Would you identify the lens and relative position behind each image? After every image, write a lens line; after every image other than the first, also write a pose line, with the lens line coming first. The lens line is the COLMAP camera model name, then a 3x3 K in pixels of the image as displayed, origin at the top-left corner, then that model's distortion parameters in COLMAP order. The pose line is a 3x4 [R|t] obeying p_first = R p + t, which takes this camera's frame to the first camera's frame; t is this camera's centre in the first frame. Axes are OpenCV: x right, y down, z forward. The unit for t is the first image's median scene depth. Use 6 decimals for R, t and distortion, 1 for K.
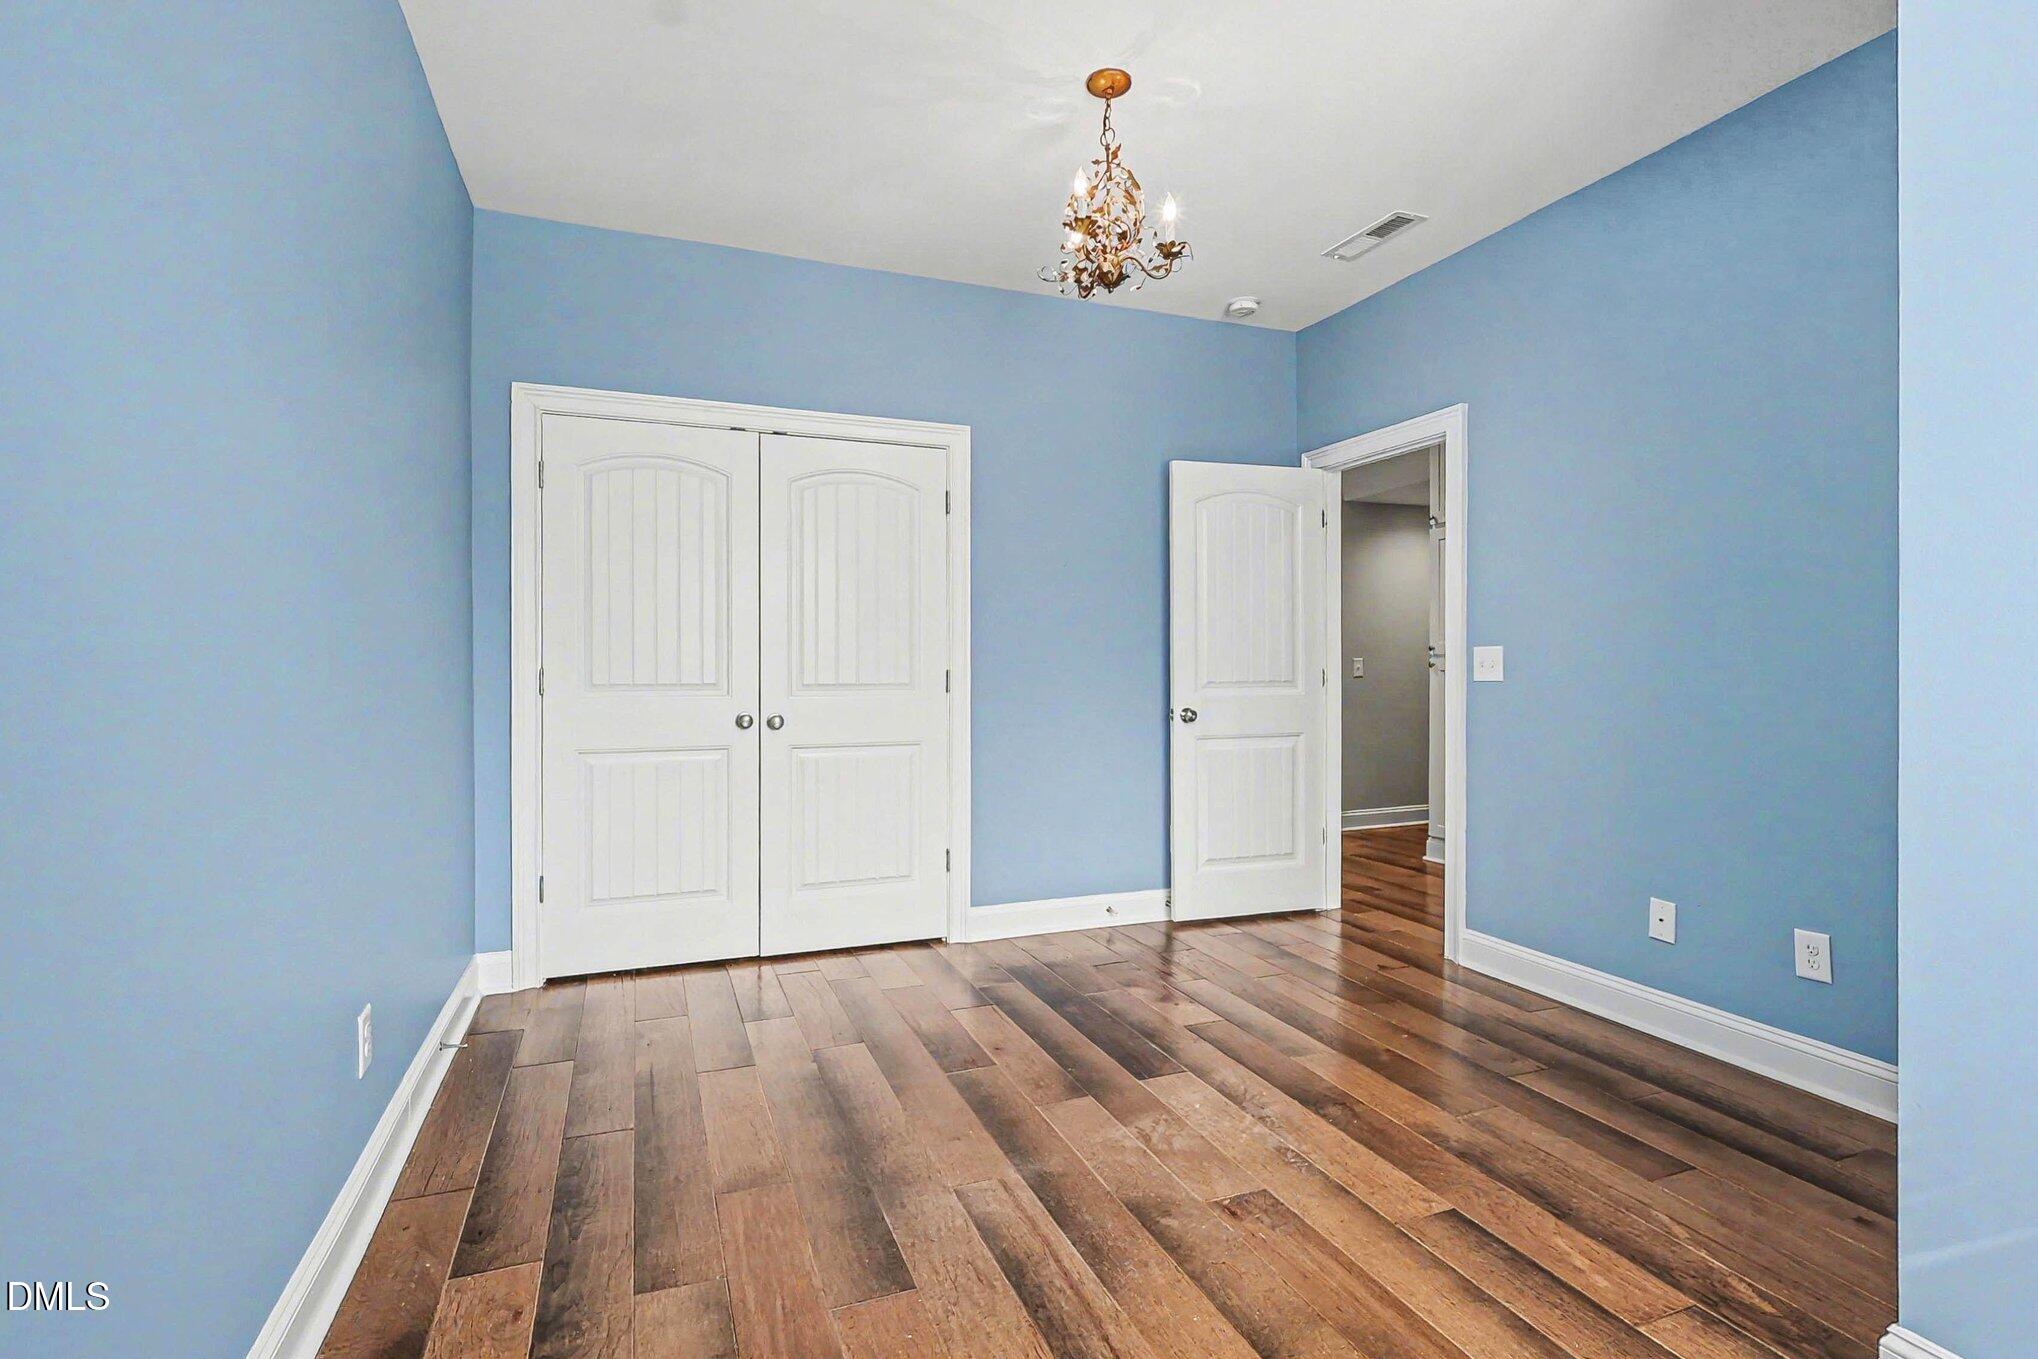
lens RADIAL K [[955.5, 0, 1014.5], [0, 955.5, 670.9], [0, 0, 1]] dist [0.001546, 0.000543]
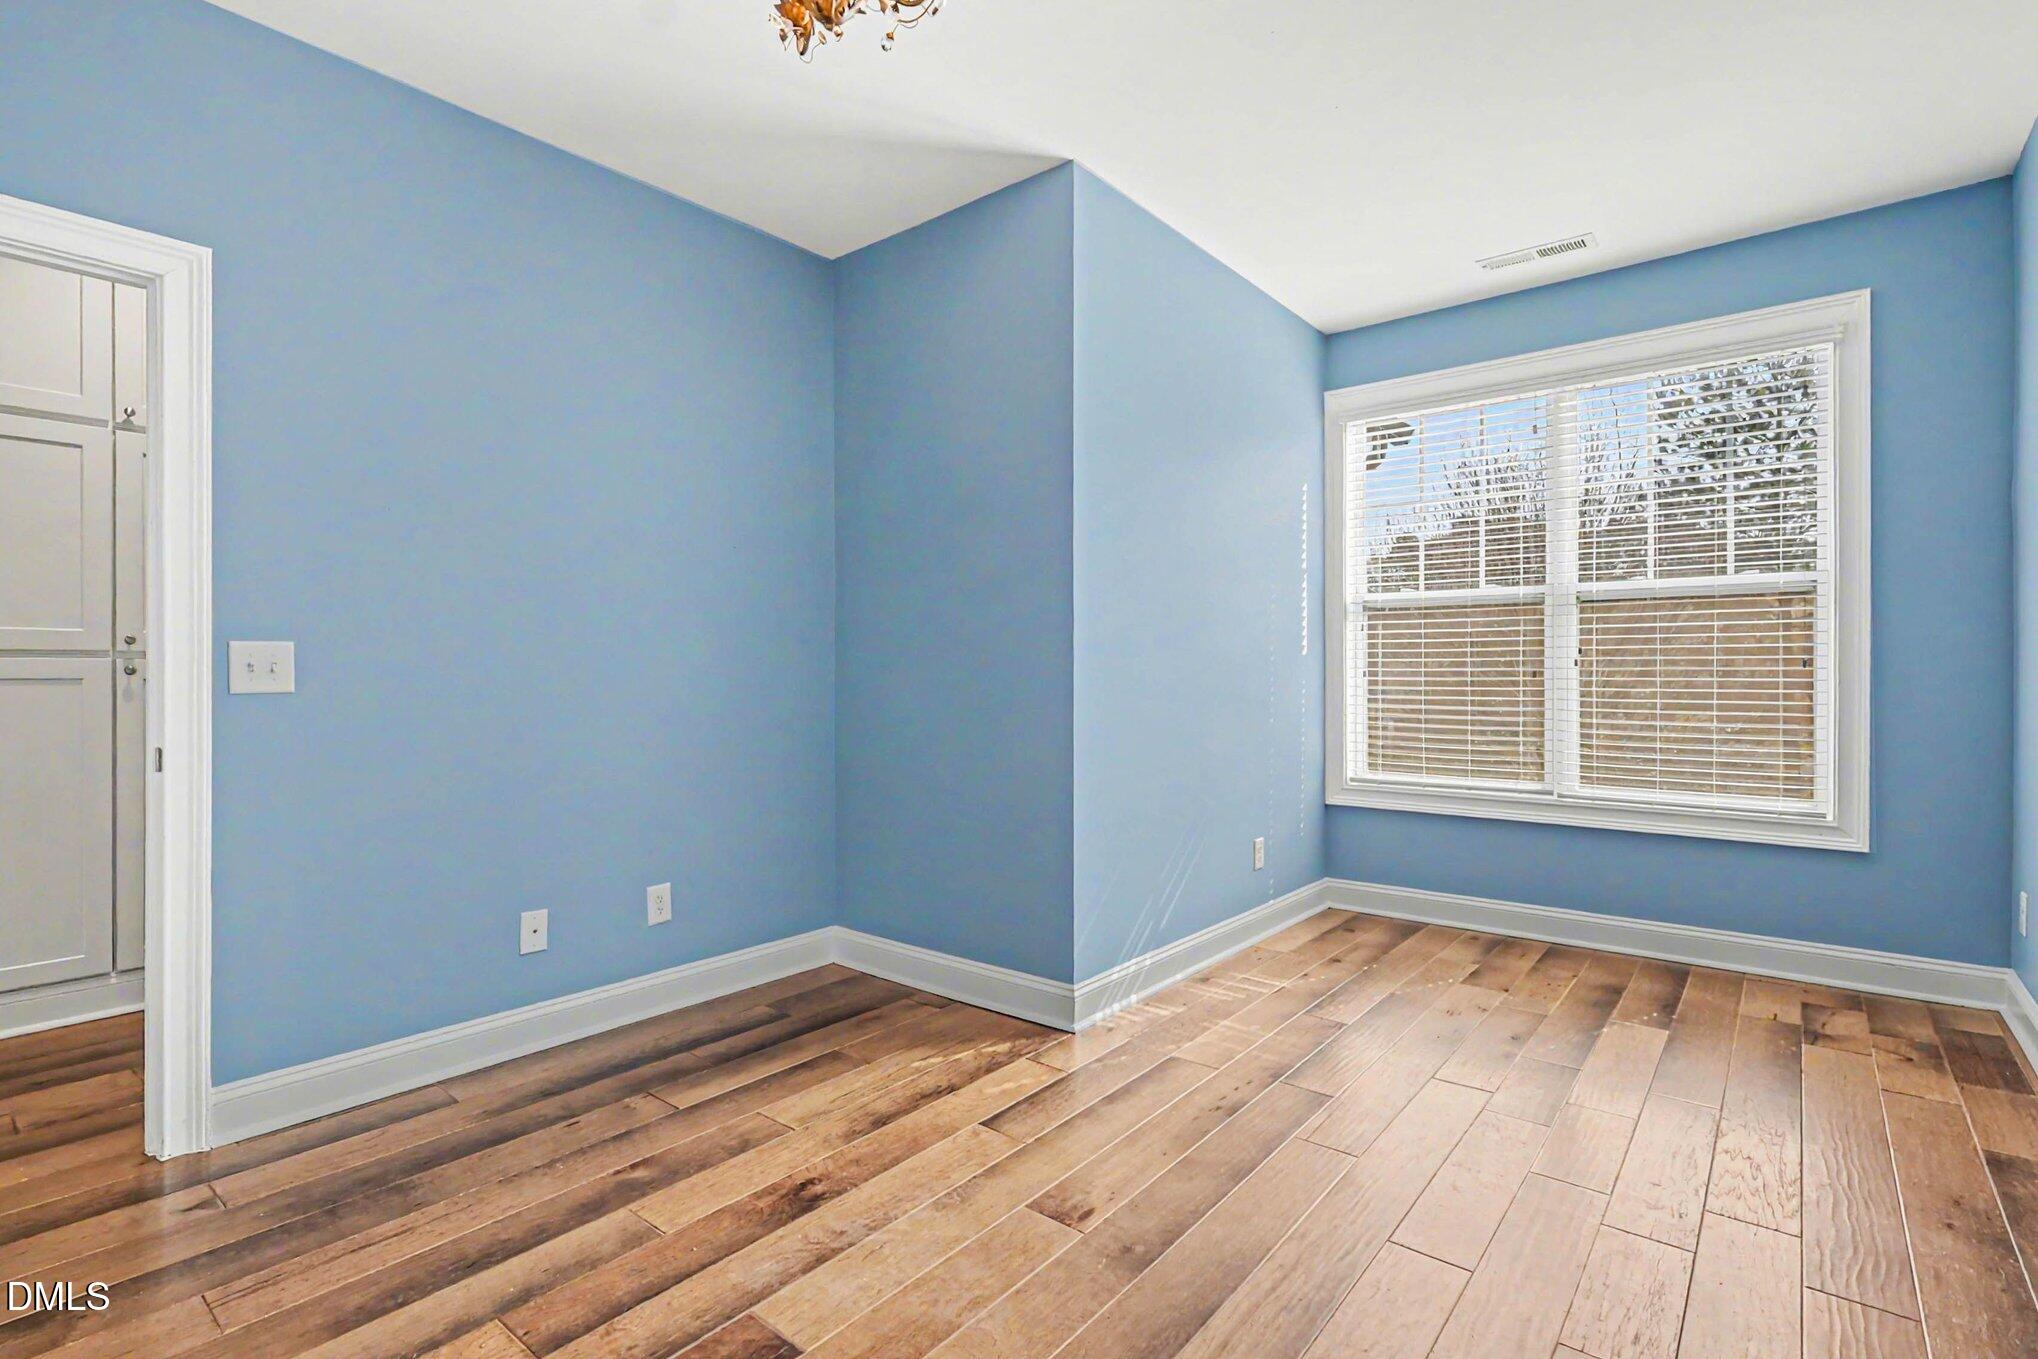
lens RADIAL K [[955.5, 0, 1016.3], [0, 955.5, 679.4], [0, 0, 1]] dist [0.001546, 0.000543]
pose [[-0.483623, -0.008191, 0.875238, -0.433177], [0.003448, 0.999931, 0.011263, -0.005610], [-0.875270, 0.008464, -0.483561, 1.093354]]
